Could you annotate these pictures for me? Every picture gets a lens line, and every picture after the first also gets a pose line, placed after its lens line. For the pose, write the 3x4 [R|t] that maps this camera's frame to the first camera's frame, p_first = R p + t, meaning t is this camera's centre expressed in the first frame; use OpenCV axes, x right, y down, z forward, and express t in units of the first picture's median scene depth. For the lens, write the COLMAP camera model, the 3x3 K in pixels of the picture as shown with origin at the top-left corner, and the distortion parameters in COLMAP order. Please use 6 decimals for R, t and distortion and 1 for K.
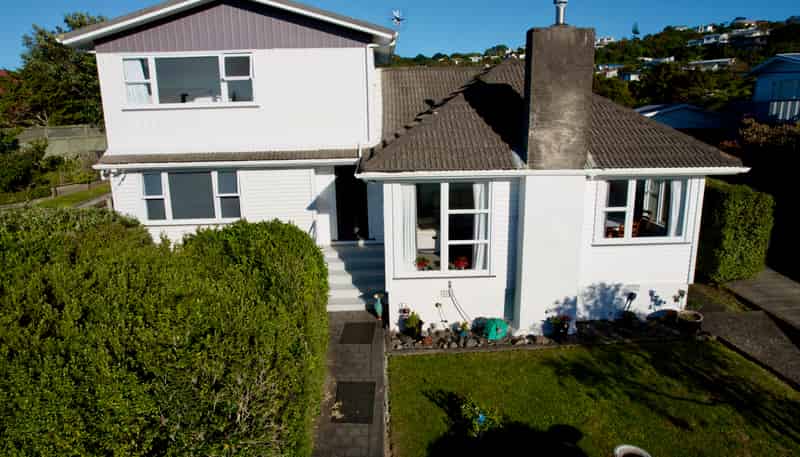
lens RADIAL K [[517.7, 0, 400.0], [0, 517.7, 228.5], [0, 0, 1]] dist [-0.076649, 0.090177]
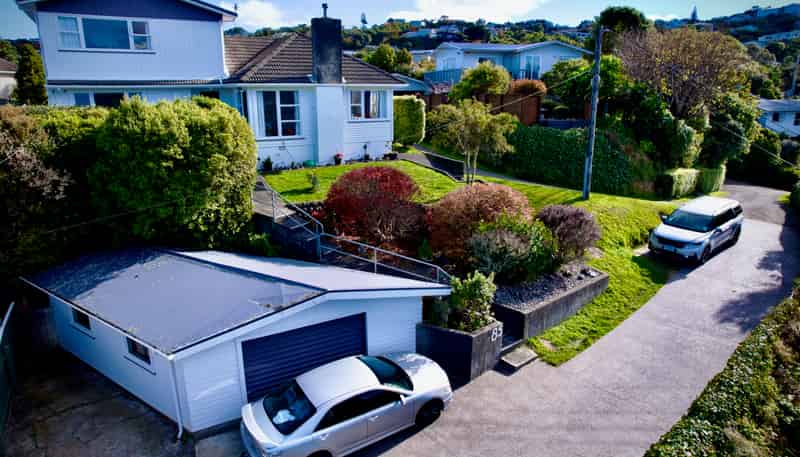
lens RADIAL K [[517.7, 0, 400.0], [0, 517.7, 228.5], [0, 0, 1]] dist [-0.076649, 0.090177]
pose [[0.887570, -0.105921, 0.448331, -0.416312], [0.093113, 0.994370, 0.050587, 0.363323], [-0.451165, -0.003154, 0.892435, -0.959623]]
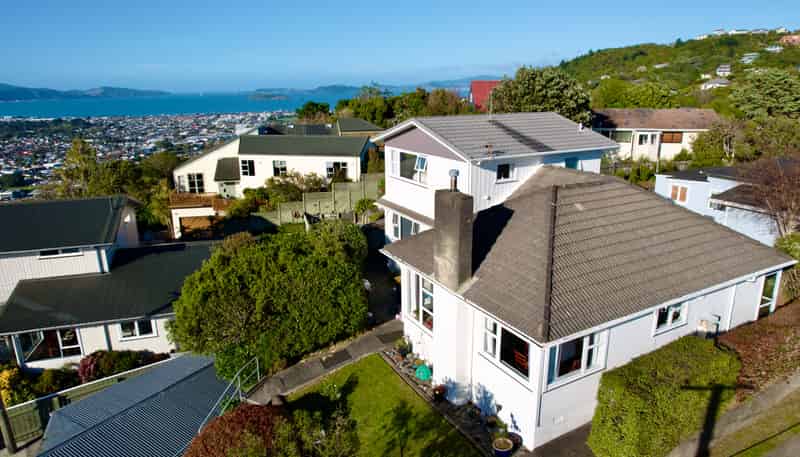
lens RADIAL K [[517.7, 0, 400.0], [0, 517.7, 228.5], [0, 0, 1]] dist [-0.076649, 0.090177]
pose [[0.457553, 0.259414, -0.850500, 1.233289], [-0.229141, 0.958591, 0.169110, -0.416637], [0.859151, 0.117507, 0.498048, 0.137331]]
